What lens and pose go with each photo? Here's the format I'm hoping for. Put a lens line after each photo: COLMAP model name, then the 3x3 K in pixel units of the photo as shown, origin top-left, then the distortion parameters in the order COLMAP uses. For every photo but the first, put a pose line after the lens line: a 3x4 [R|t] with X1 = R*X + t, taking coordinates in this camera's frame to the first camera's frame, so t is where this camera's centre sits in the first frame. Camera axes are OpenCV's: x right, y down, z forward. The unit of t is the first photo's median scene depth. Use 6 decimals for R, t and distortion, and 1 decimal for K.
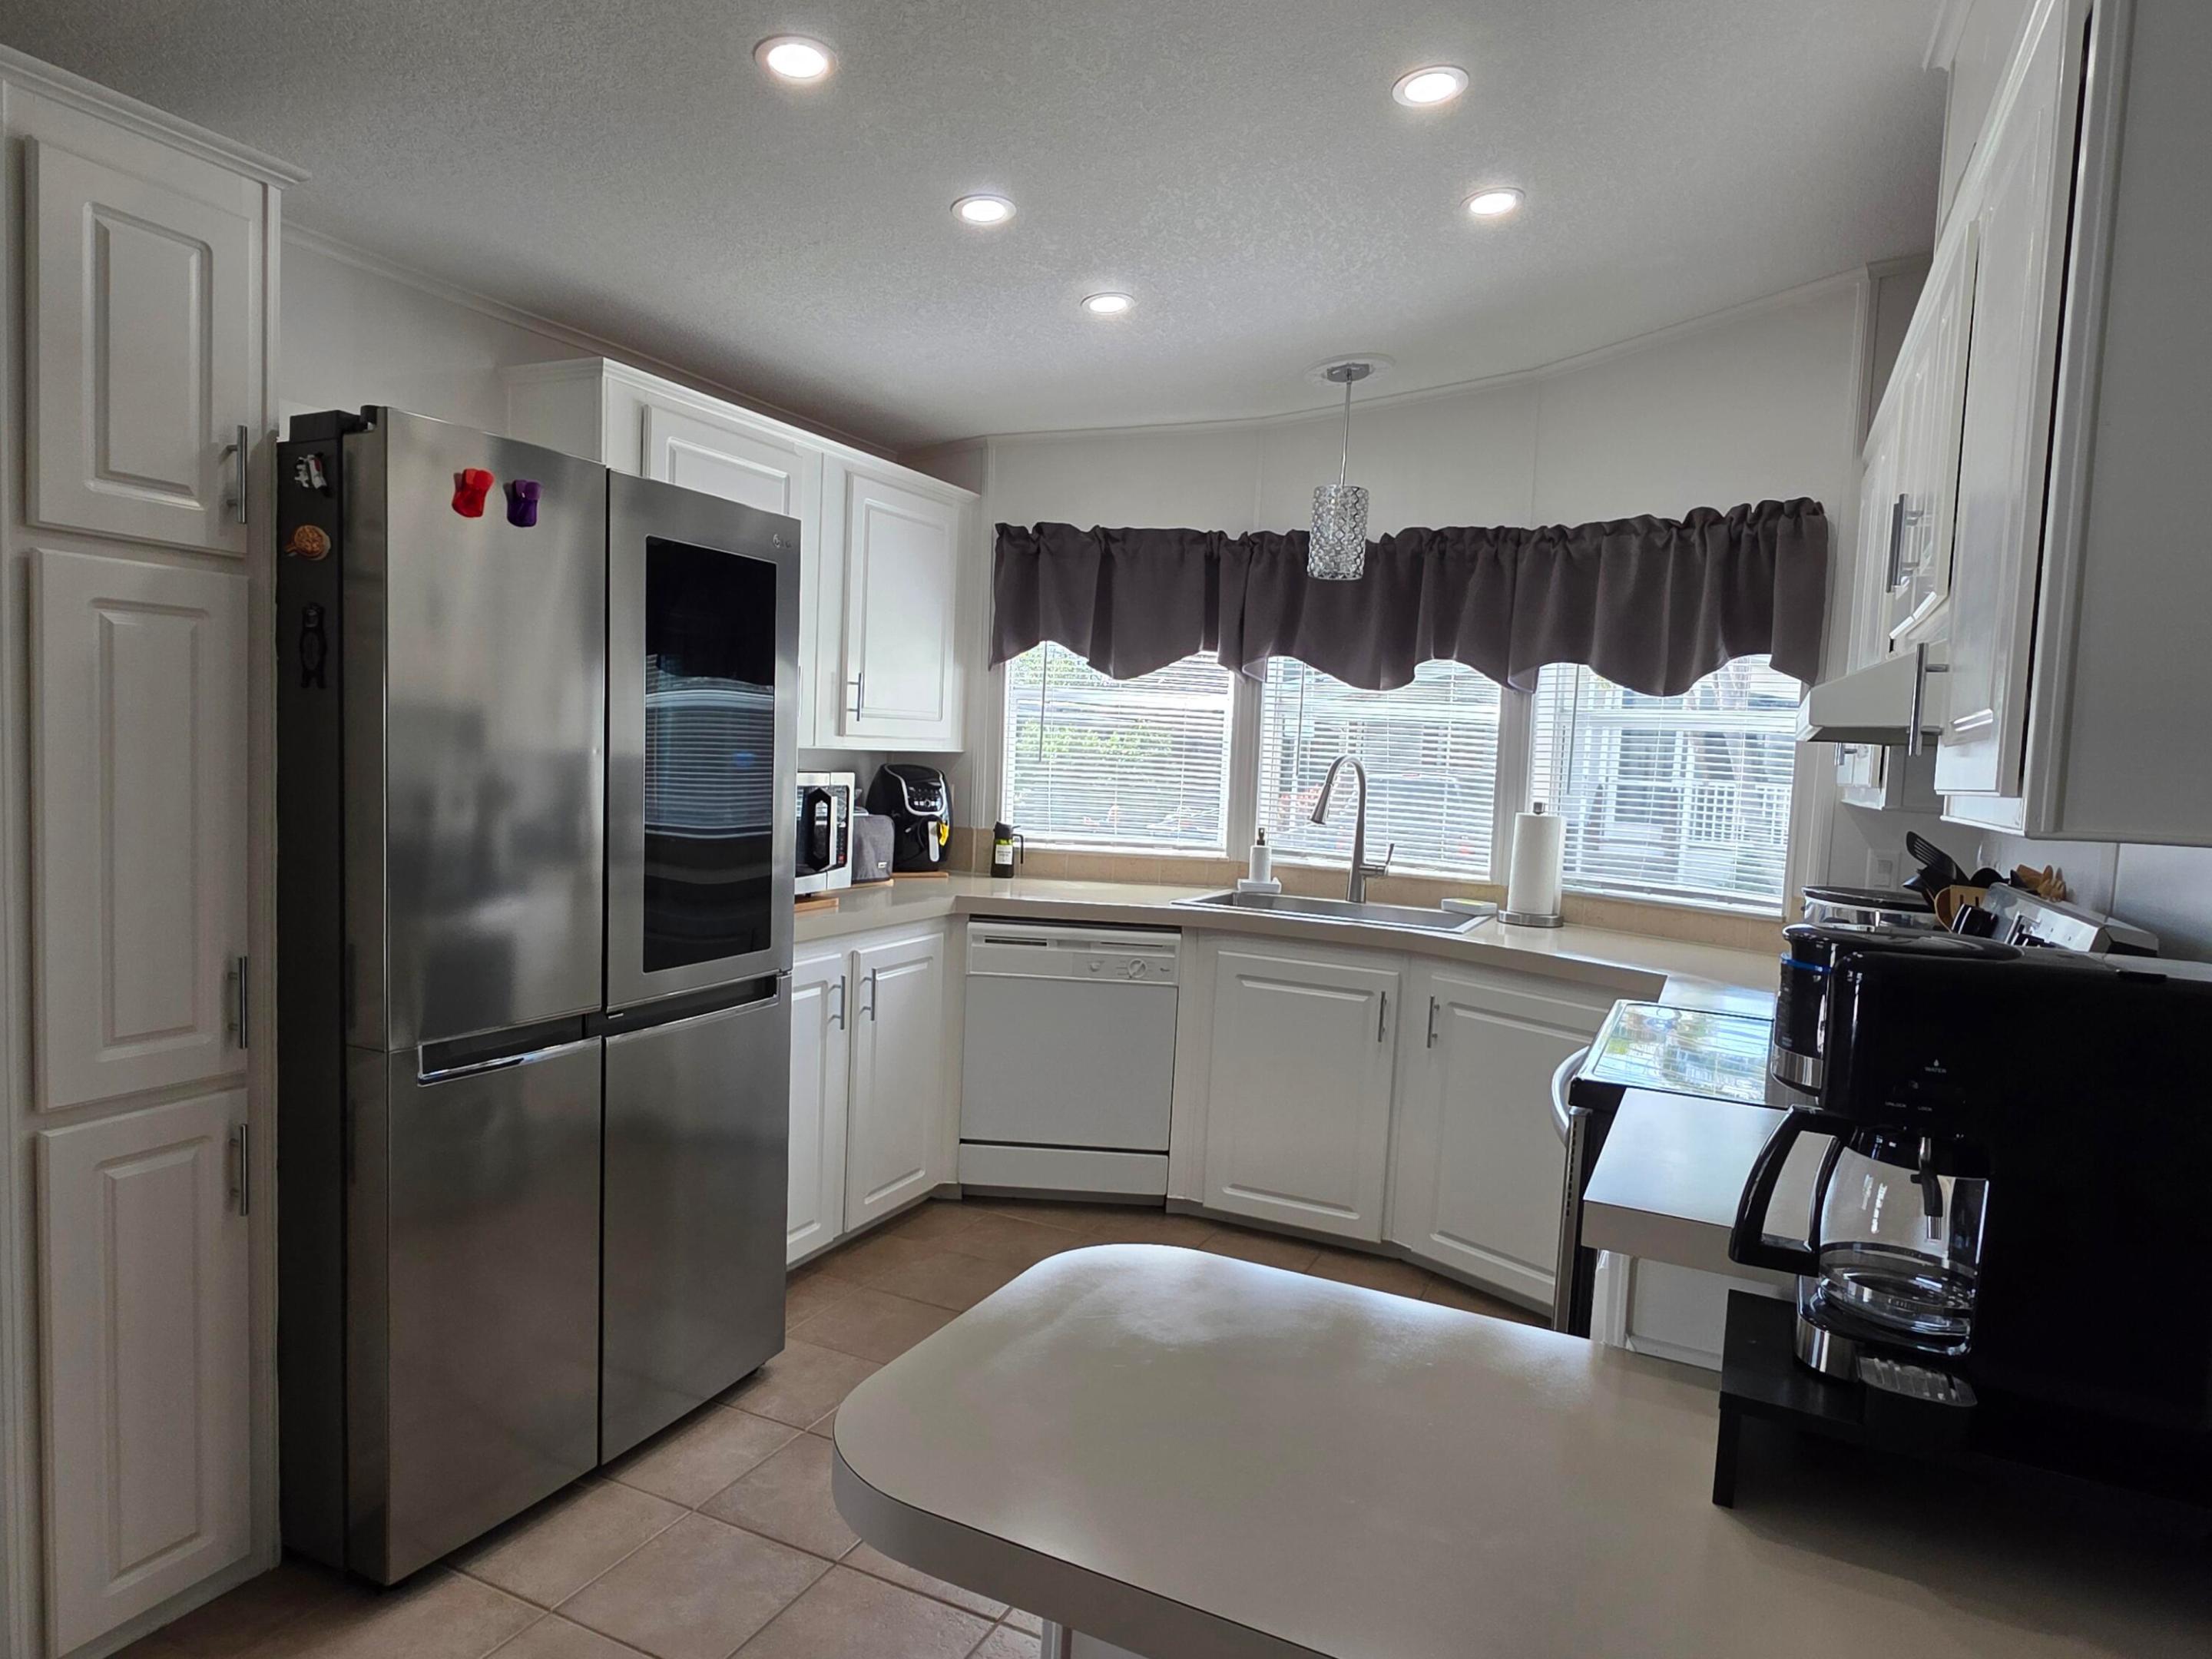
lens RADIAL K [[1346.7, 0, 1102.8], [0, 1346.7, 836.2], [0, 0, 1]] dist [0.008206, -0.000012]
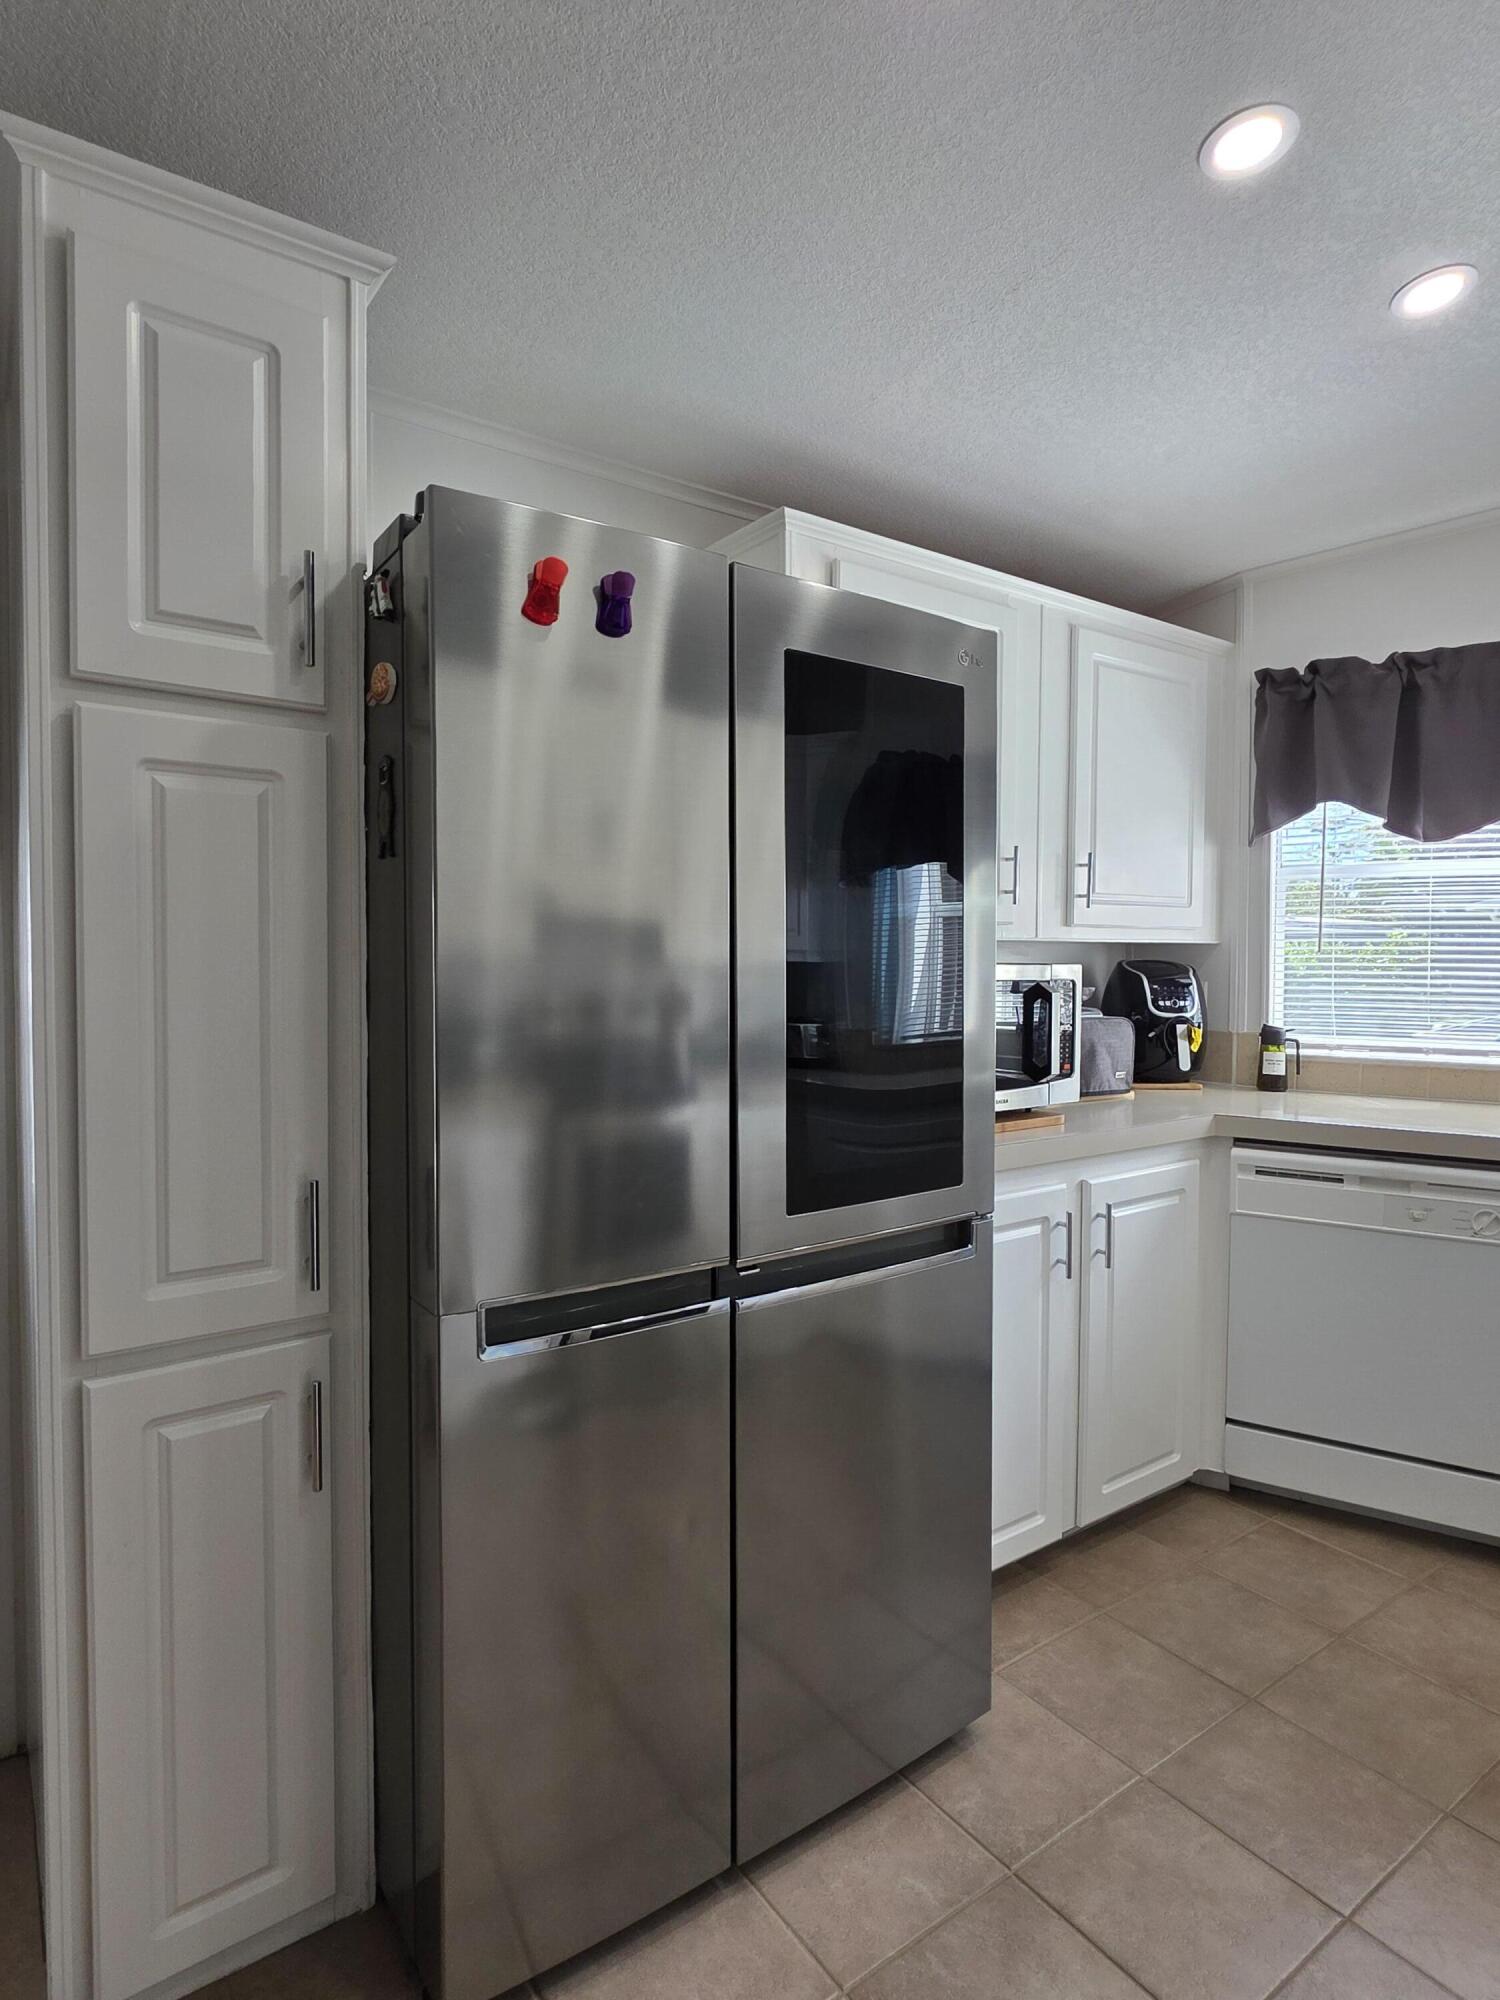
lens RADIAL K [[1087.6, 0, 748.3], [0, 1087.6, 994.6], [0, 0, 1]] dist [0.000670, -0.000811]
pose [[0.876792, -0.021810, -0.480376, -0.051710], [-0.000464, 0.998932, -0.046201, 0.003631], [0.480870, 0.040732, 0.875845, 0.380945]]
